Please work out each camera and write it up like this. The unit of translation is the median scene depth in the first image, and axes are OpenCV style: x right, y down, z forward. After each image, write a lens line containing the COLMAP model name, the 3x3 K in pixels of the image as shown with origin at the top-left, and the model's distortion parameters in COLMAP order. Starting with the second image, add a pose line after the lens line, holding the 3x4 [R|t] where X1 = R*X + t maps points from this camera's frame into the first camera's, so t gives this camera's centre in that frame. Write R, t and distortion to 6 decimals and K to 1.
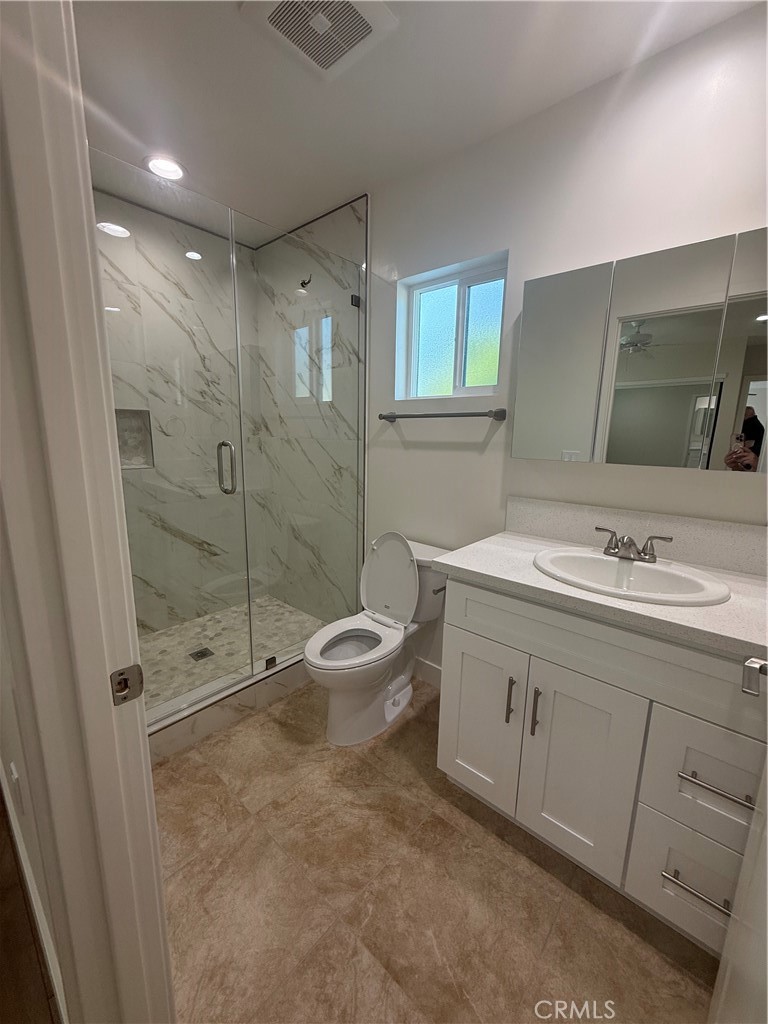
lens RADIAL K [[409.6, 0, 382.0], [0, 409.6, 509.1], [0, 0, 1]] dist [-0.001938, -0.000052]
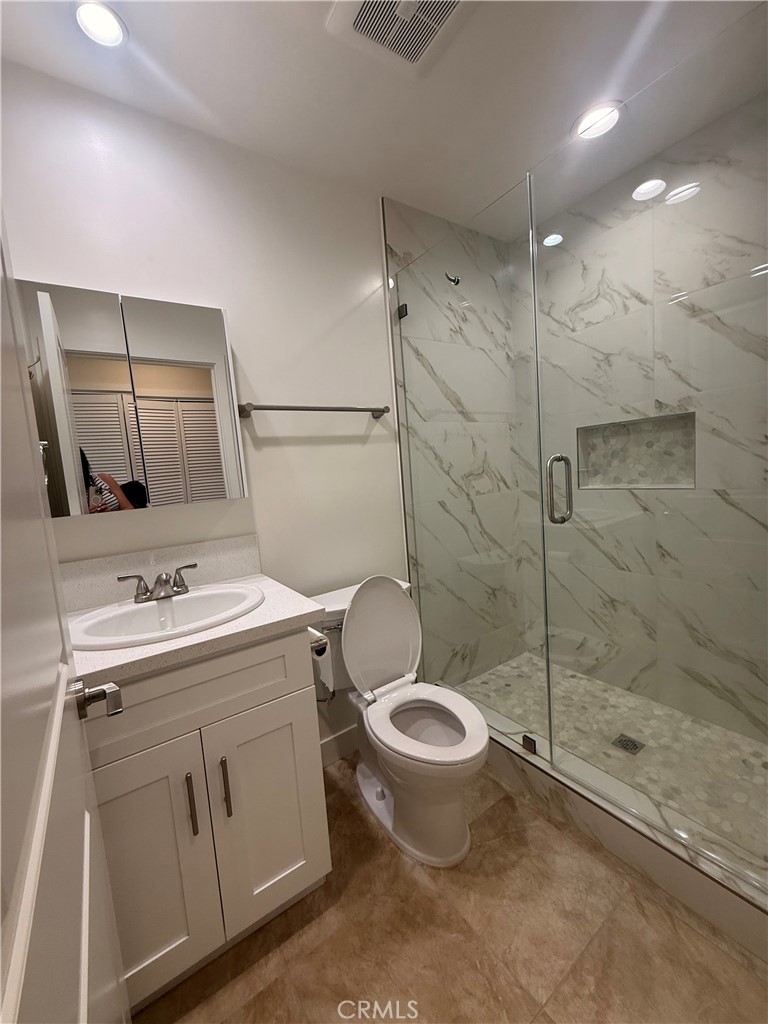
lens RADIAL K [[409.6, 0, 382.0], [0, 409.6, 509.1], [0, 0, 1]] dist [-0.001938, -0.000052]
pose [[0.234140, -0.135125, 0.962767, -0.184356], [0.249502, 0.965479, 0.074828, -0.024995], [-0.939642, 0.222692, 0.259771, 0.230744]]
